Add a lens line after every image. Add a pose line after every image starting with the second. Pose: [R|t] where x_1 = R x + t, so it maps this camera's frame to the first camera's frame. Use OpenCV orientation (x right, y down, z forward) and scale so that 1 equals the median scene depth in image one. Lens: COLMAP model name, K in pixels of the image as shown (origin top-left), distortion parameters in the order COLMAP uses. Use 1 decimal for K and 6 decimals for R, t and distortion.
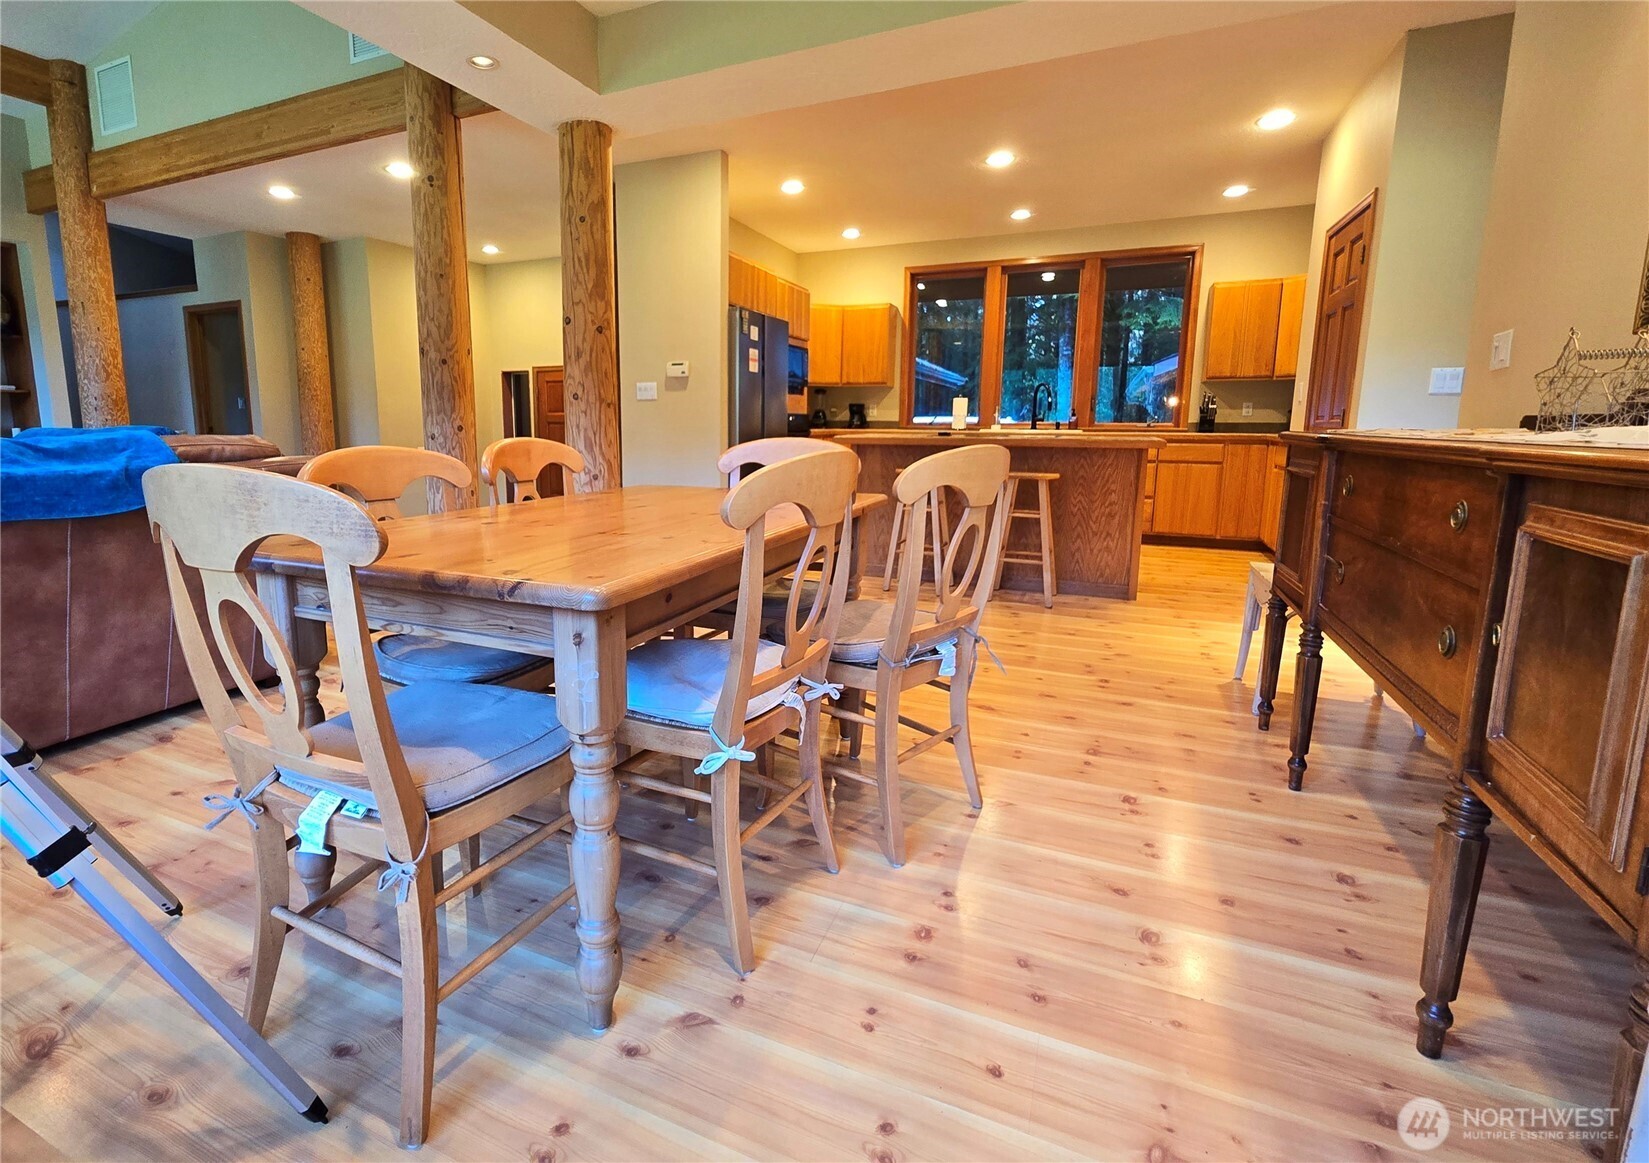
lens RADIAL K [[739.7, 0, 743.5], [0, 739.7, 538.7], [0, 0, 1]] dist [-0.003430, -0.000341]
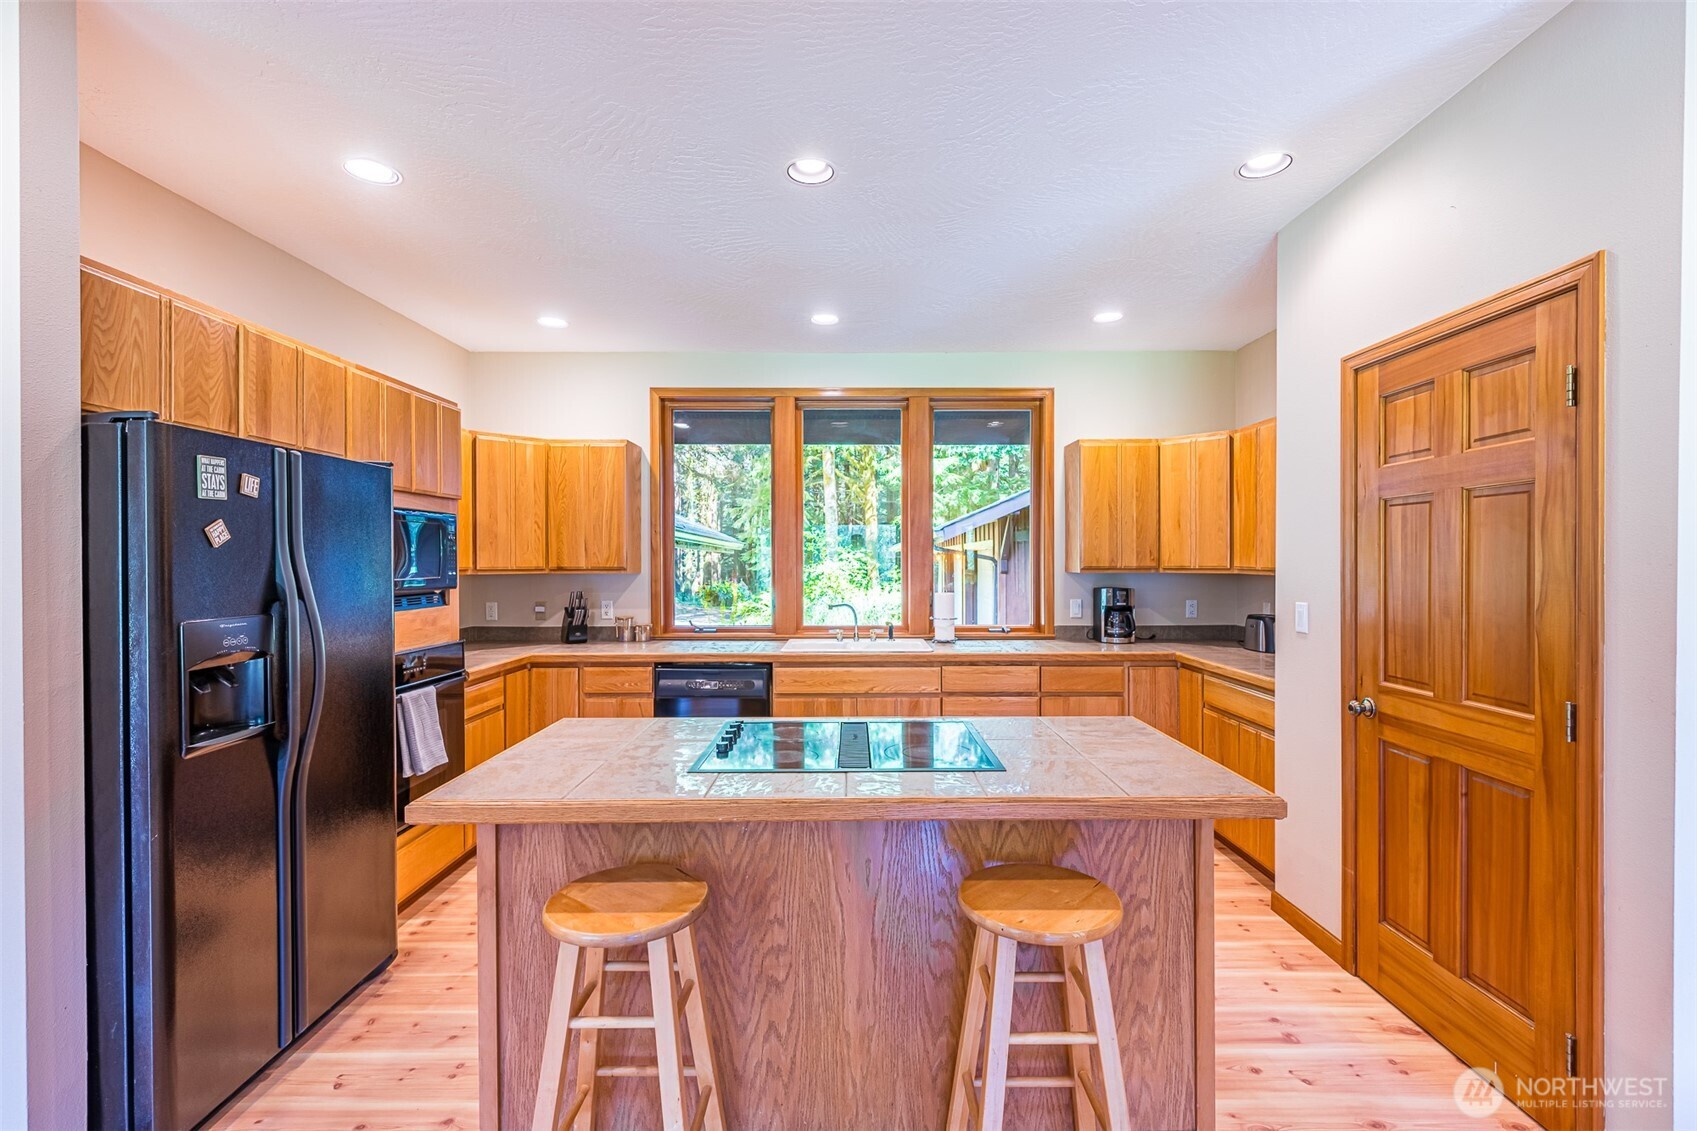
lens RADIAL K [[748.4, 0, 848.7], [0, 748.4, 567.7], [0, 0, 1]] dist [-0.000490, 0.000616]
pose [[0.907472, -0.006752, 0.420059, 0.110714], [0.071860, 0.987630, -0.139367, -0.122486], [-0.413922, 0.156657, 0.896732, 0.409164]]
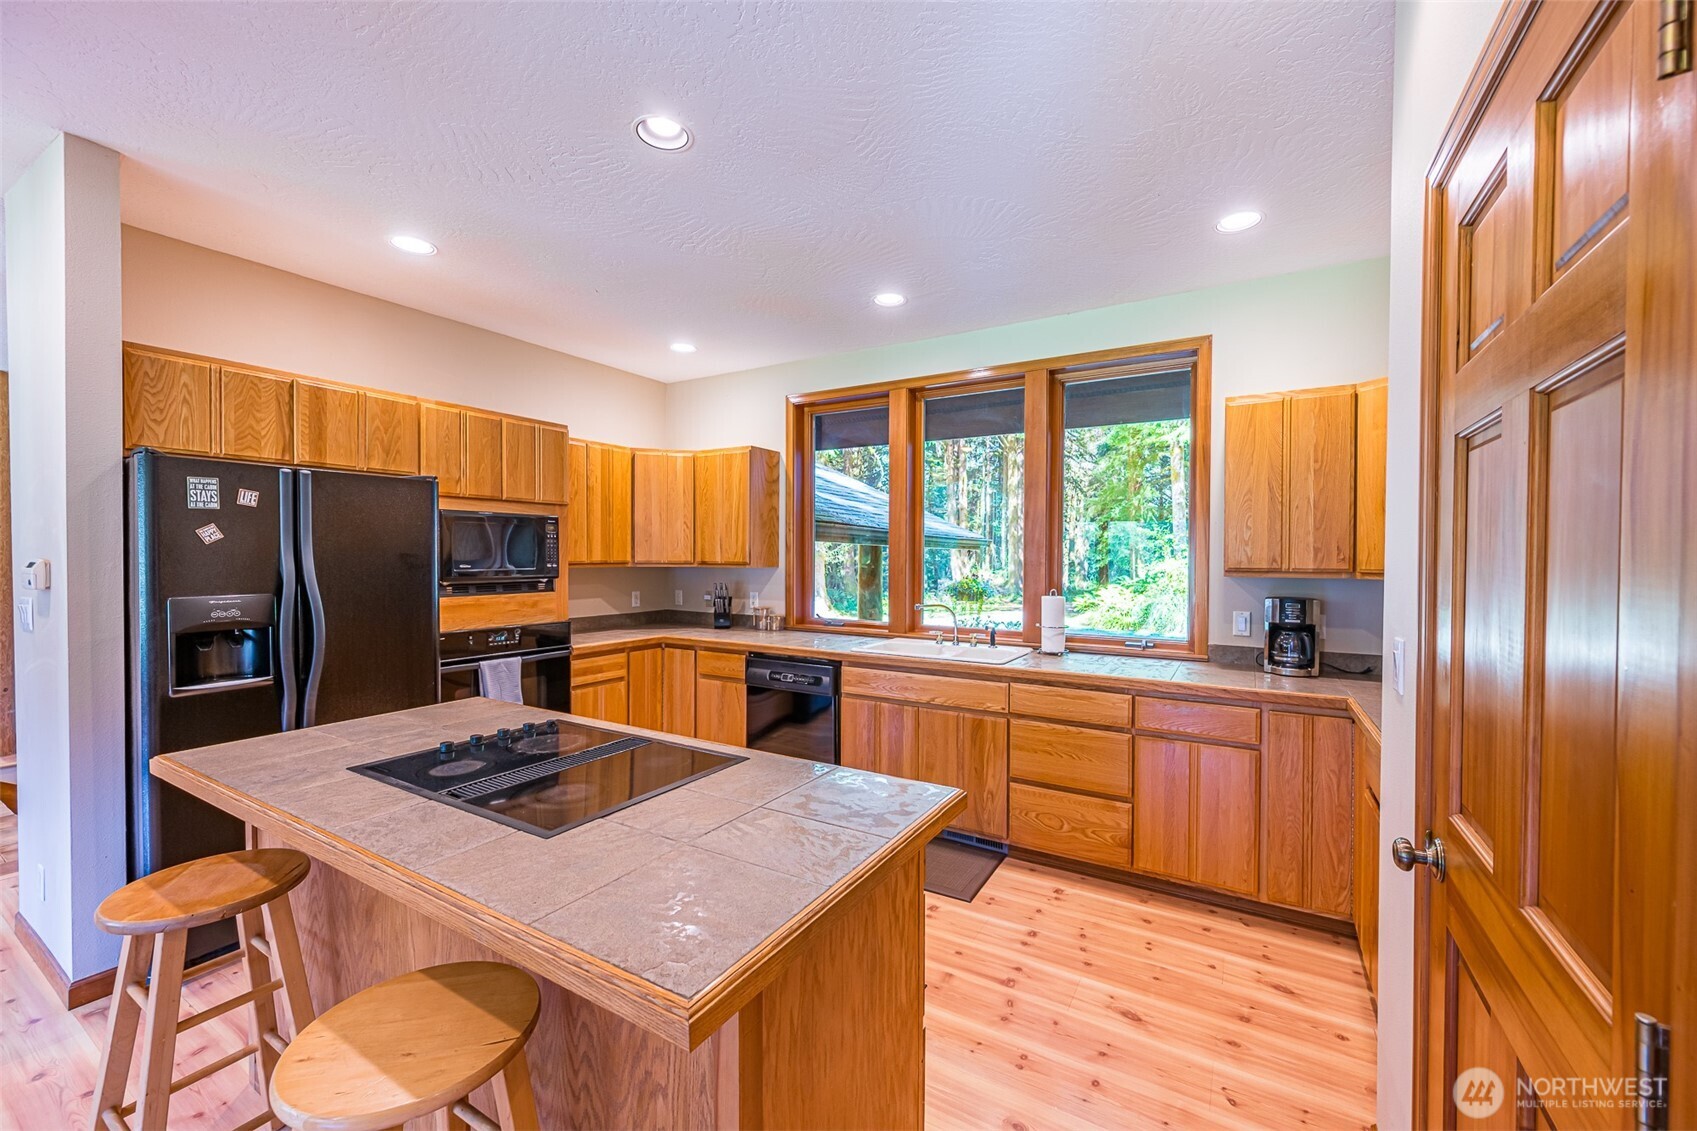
lens RADIAL K [[666.4, 0, 852.9], [0, 666.4, 568.2], [0, 0, 1]] dist [-0.002778, 0.000256]
pose [[0.994499, 0.005708, -0.104594, 0.375295], [-0.021038, 0.989053, -0.146053, -0.131415], [0.102615, 0.147450, 0.983732, 0.459721]]
